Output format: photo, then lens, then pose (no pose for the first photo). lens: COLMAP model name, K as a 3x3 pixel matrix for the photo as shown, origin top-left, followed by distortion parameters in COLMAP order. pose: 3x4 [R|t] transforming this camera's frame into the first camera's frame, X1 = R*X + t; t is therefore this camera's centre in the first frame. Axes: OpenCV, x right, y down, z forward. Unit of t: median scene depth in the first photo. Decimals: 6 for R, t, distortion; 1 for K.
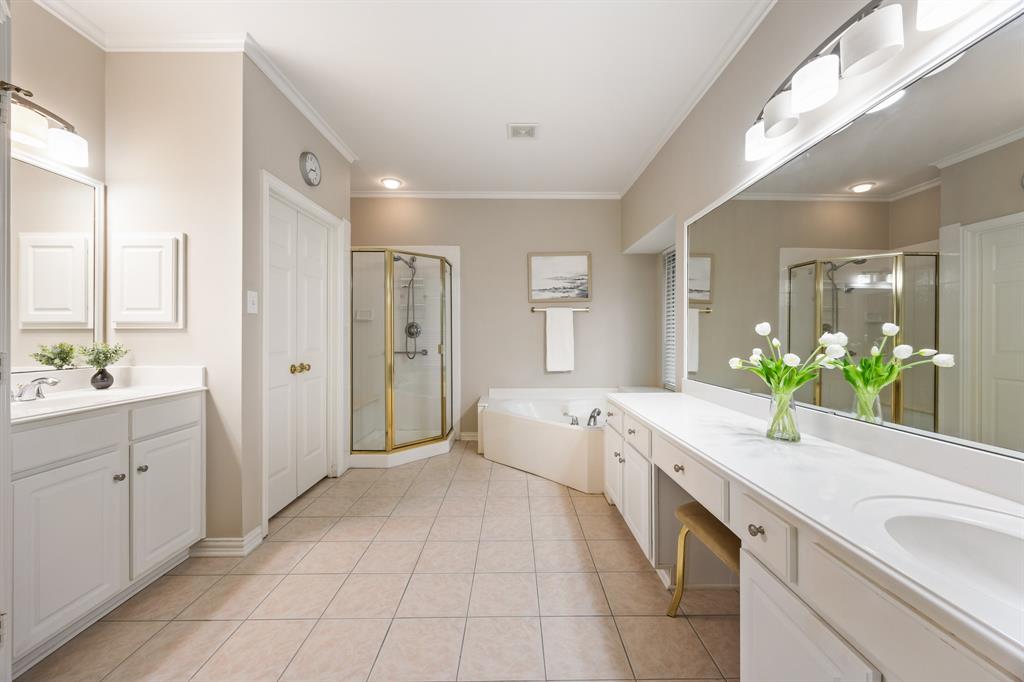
lens RADIAL K [[397.3, 0, 528.8], [0, 397.3, 338.1], [0, 0, 1]] dist [-0.000124, 0.000057]
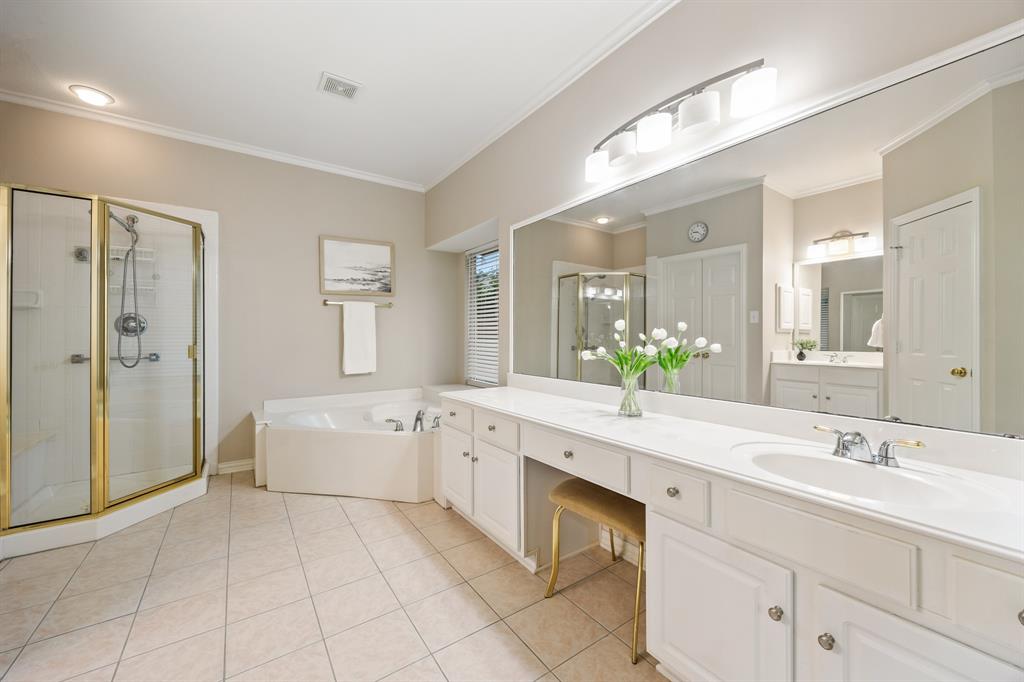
lens RADIAL K [[397.3, 0, 518.4], [0, 397.3, 335.4], [0, 0, 1]] dist [-0.000124, 0.000057]
pose [[0.824791, -0.002261, 0.565434, -0.168718], [0.005329, 0.999979, -0.003775, 0.004921], [-0.565413, 0.006127, 0.824785, 0.095578]]
